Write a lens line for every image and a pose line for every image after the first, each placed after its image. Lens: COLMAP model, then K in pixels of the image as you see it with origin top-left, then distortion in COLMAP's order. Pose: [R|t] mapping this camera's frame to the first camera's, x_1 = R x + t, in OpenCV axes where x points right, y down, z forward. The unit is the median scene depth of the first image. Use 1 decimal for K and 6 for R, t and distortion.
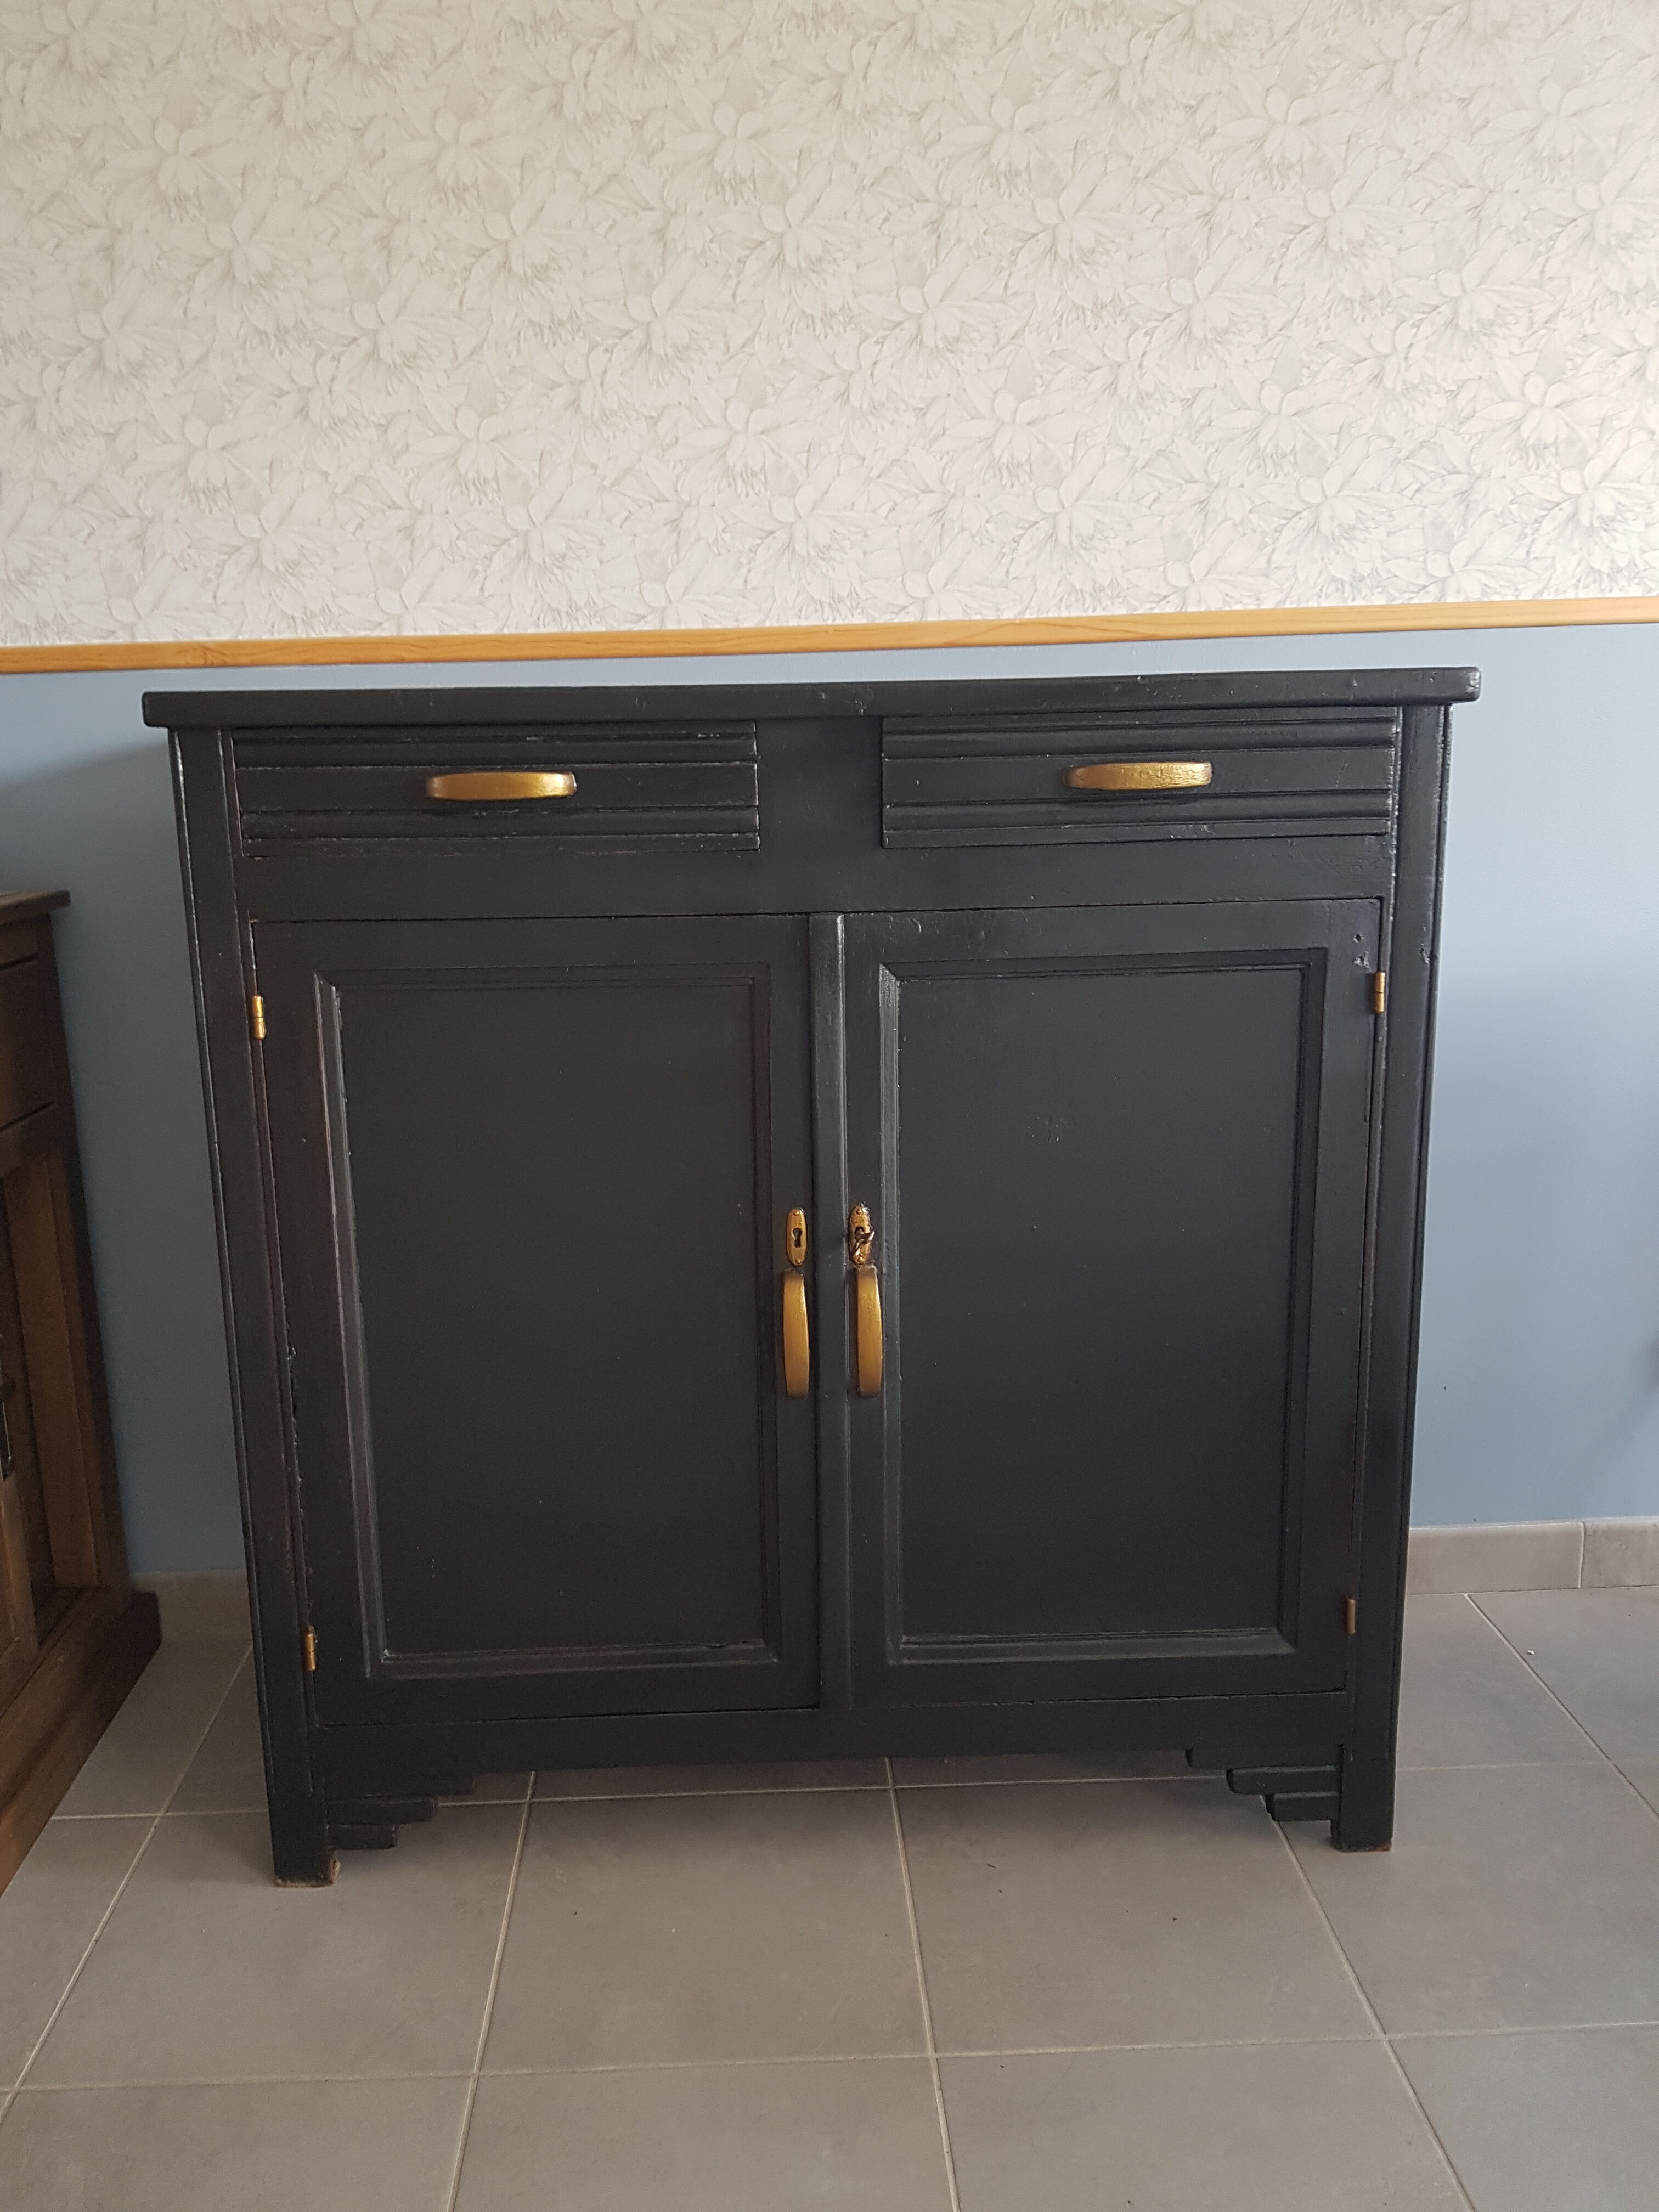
lens RADIAL K [[1736.4, 0, 782.4], [0, 1736.4, 1151.9], [0, 0, 1]] dist [0.119341, -0.208732]
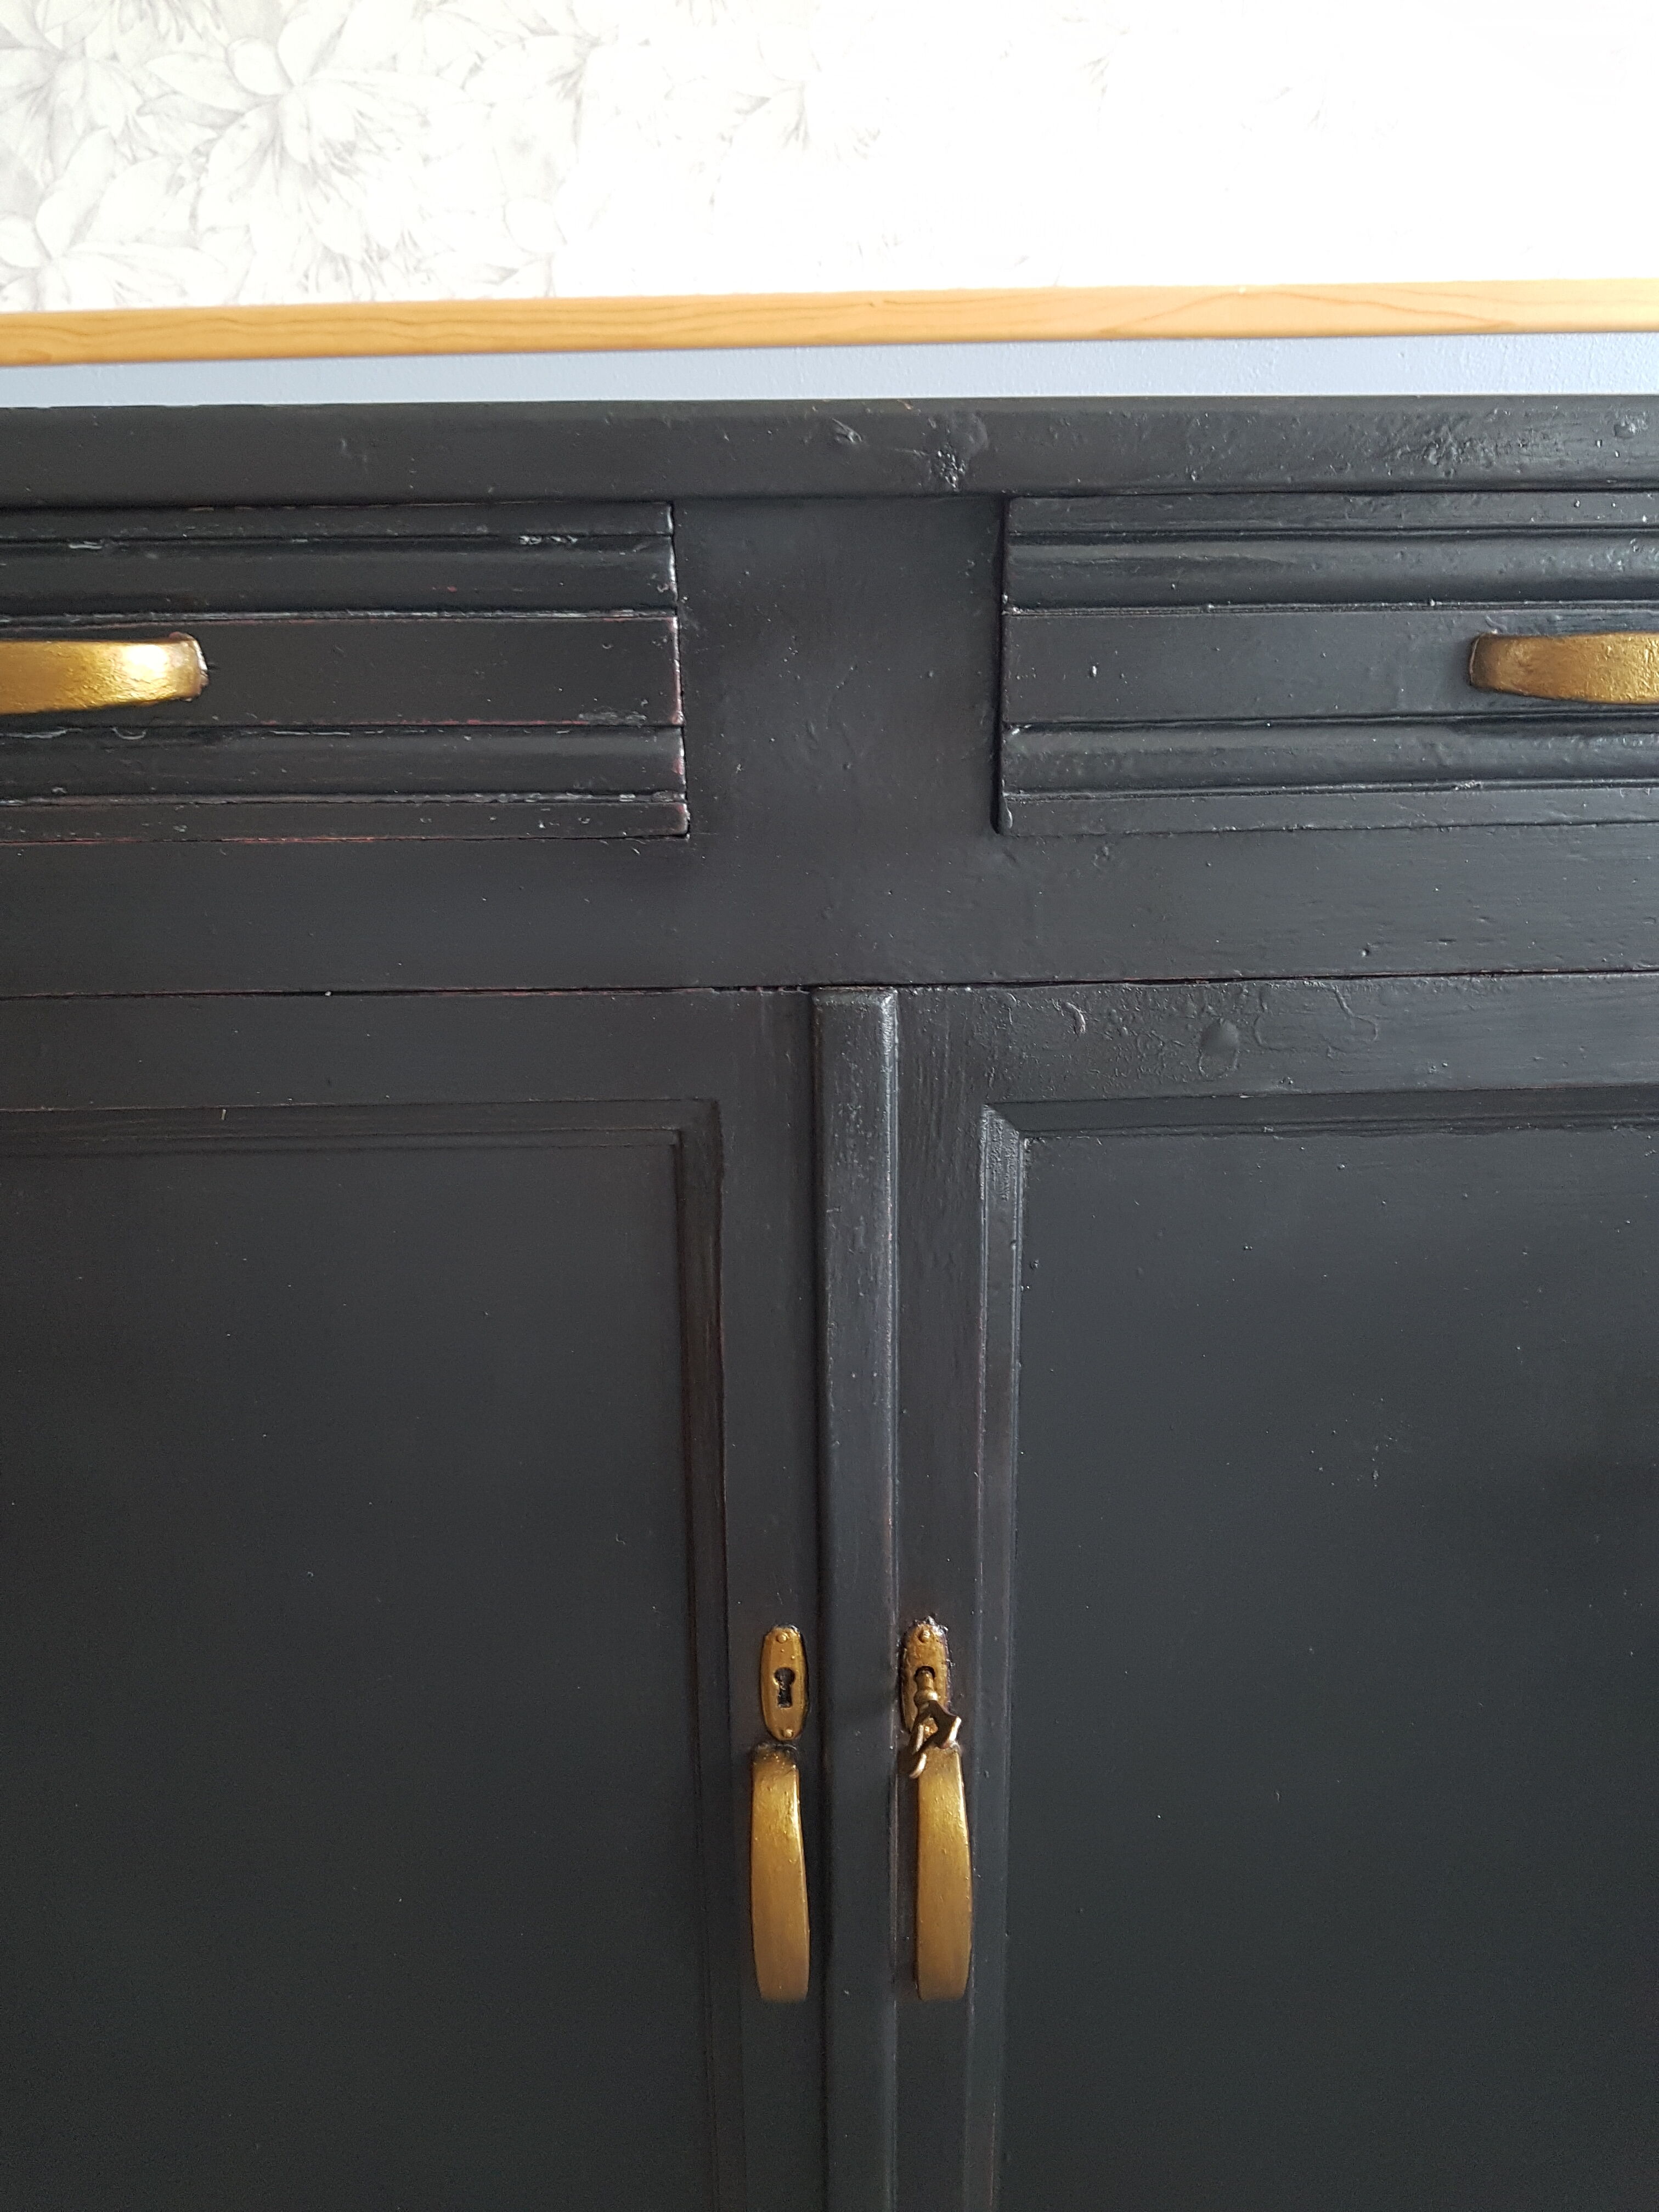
lens RADIAL K [[1753.1, 0, 829.5], [0, 1753.1, 1106.0], [0, 0, 1]] dist [0.043930, -0.079349]
pose [[0.999952, 0.009815, 0.000810, 0.017222], [-0.009844, 0.993972, 0.109195, -0.139230], [0.000267, -0.109197, 0.994020, 0.532249]]
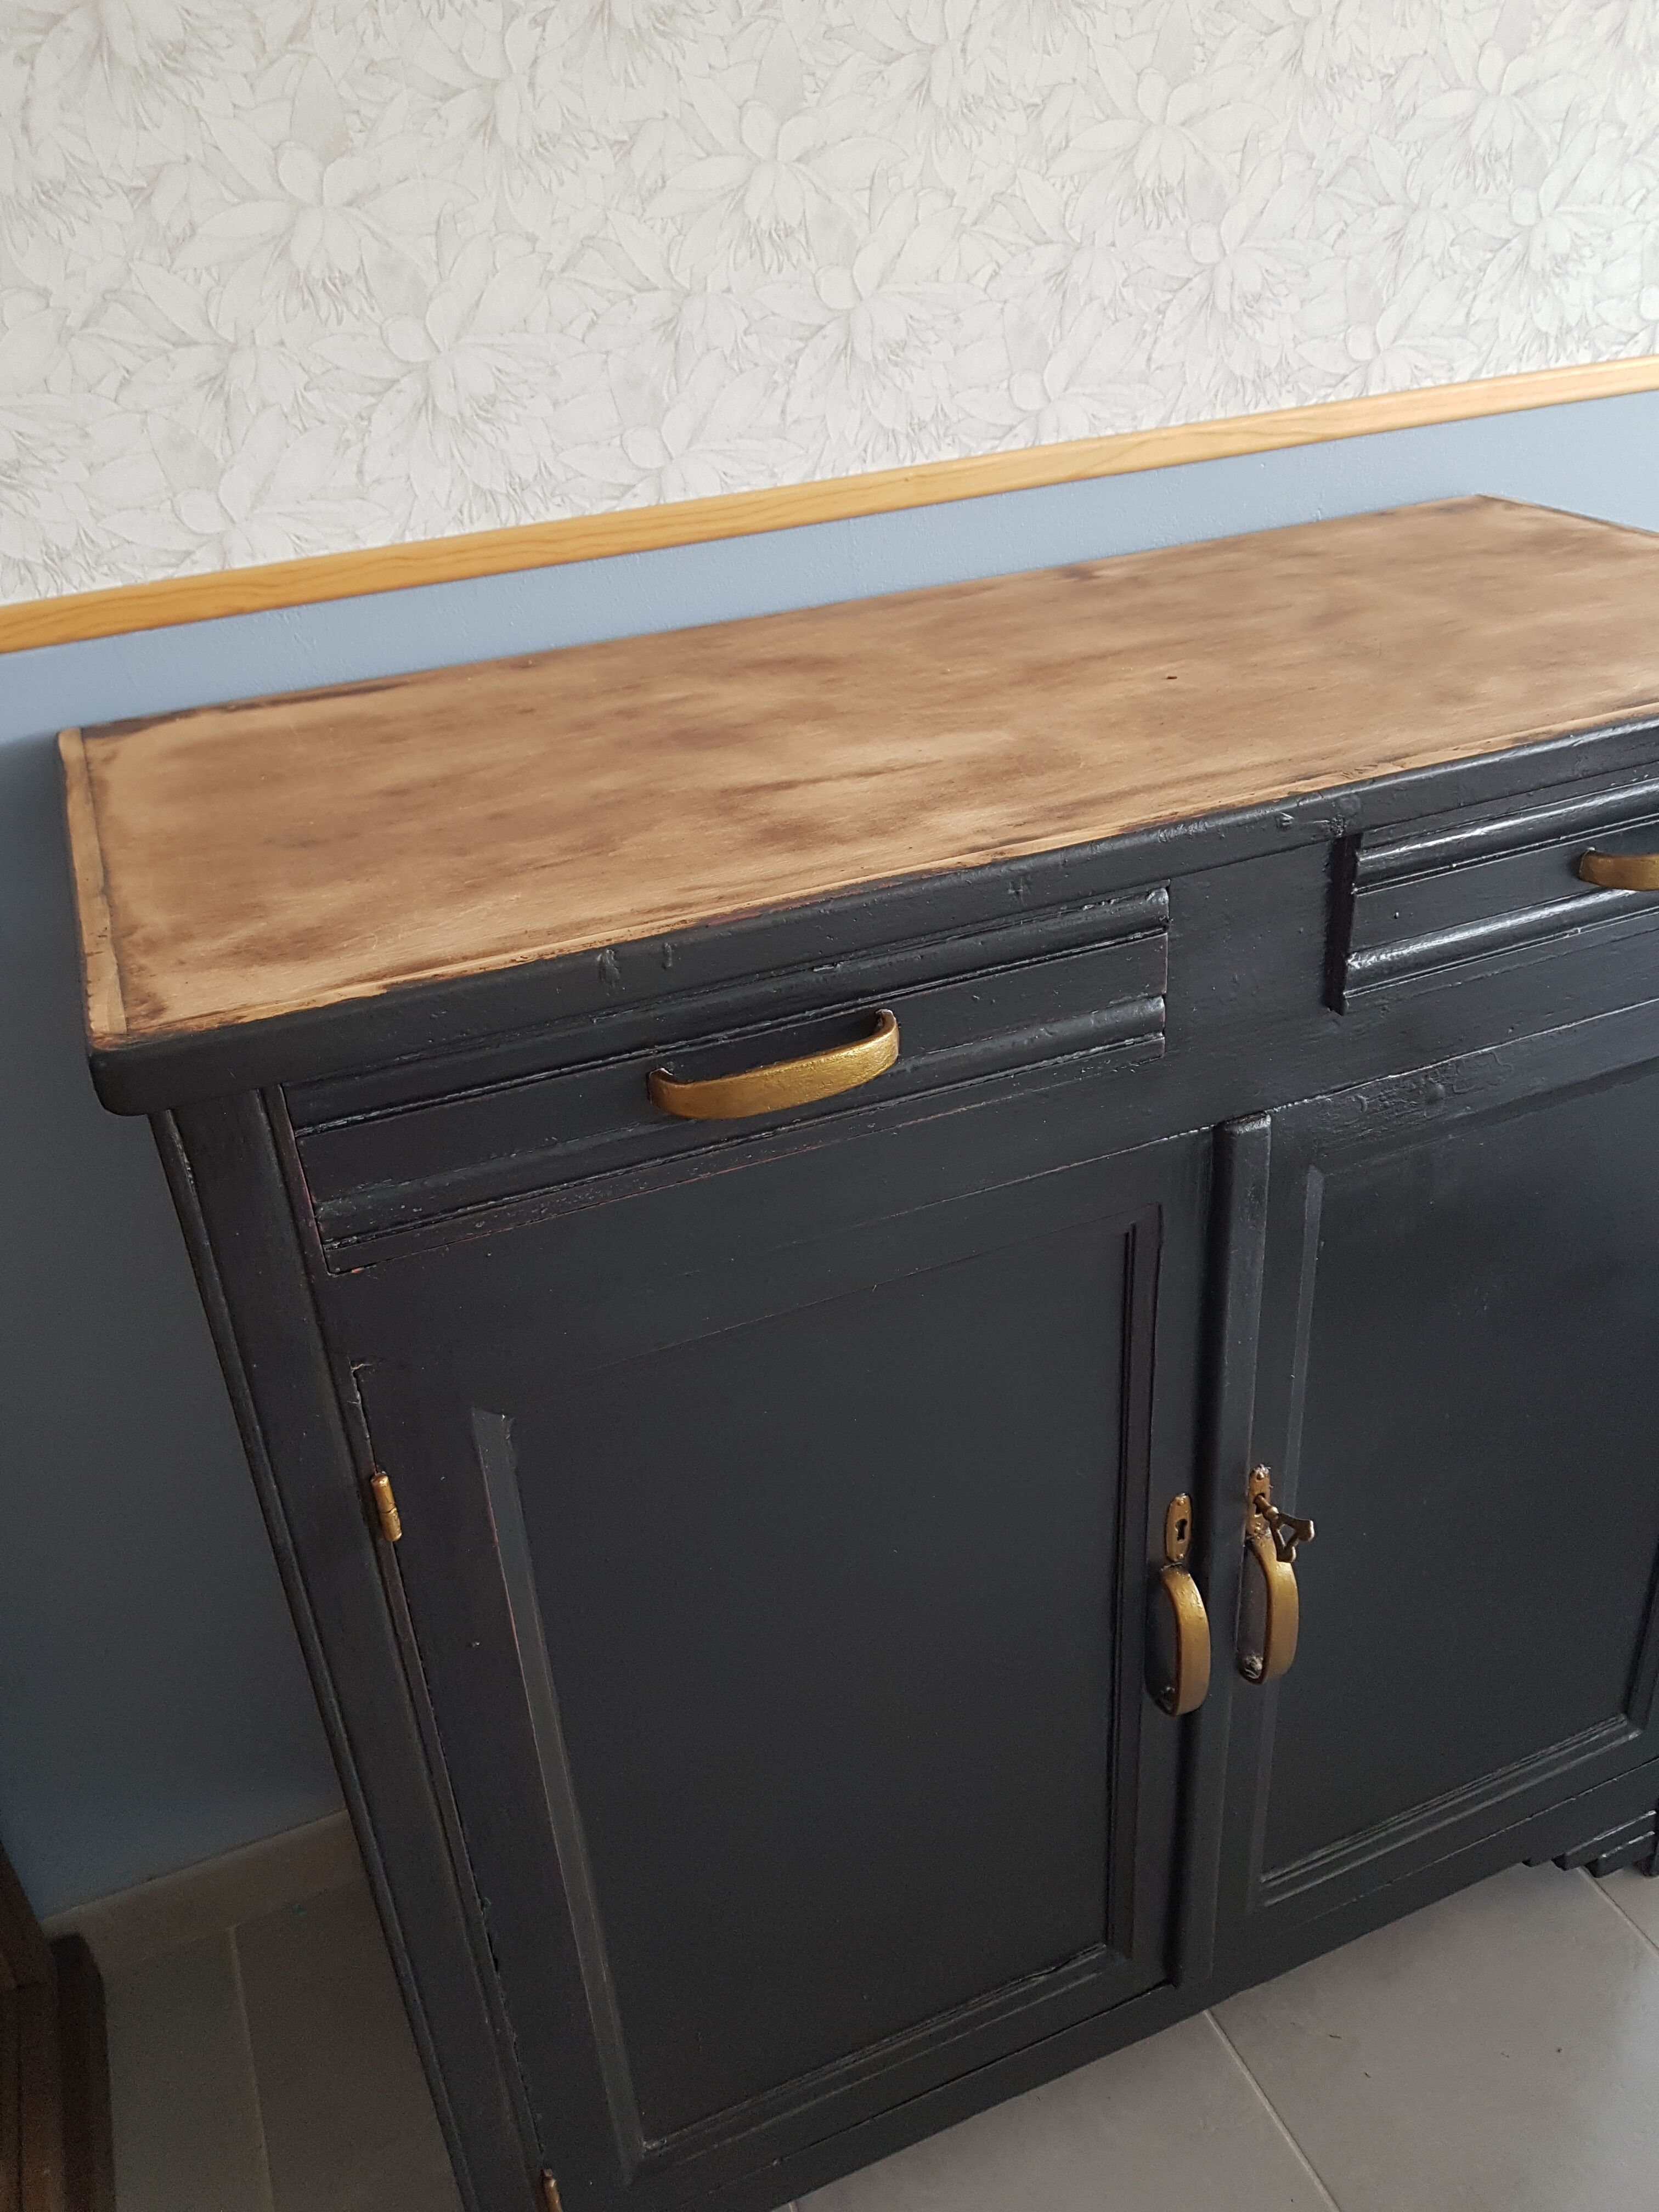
lens RADIAL K [[1753.1, 0, 829.5], [0, 1753.1, 1106.0], [0, 0, 1]] dist [0.043930, -0.079349]
pose [[0.931221, -0.209668, 0.298107, -0.278298], [0.117586, 0.947051, 0.298779, -0.317327], [-0.344967, -0.243176, 0.906567, 0.423704]]
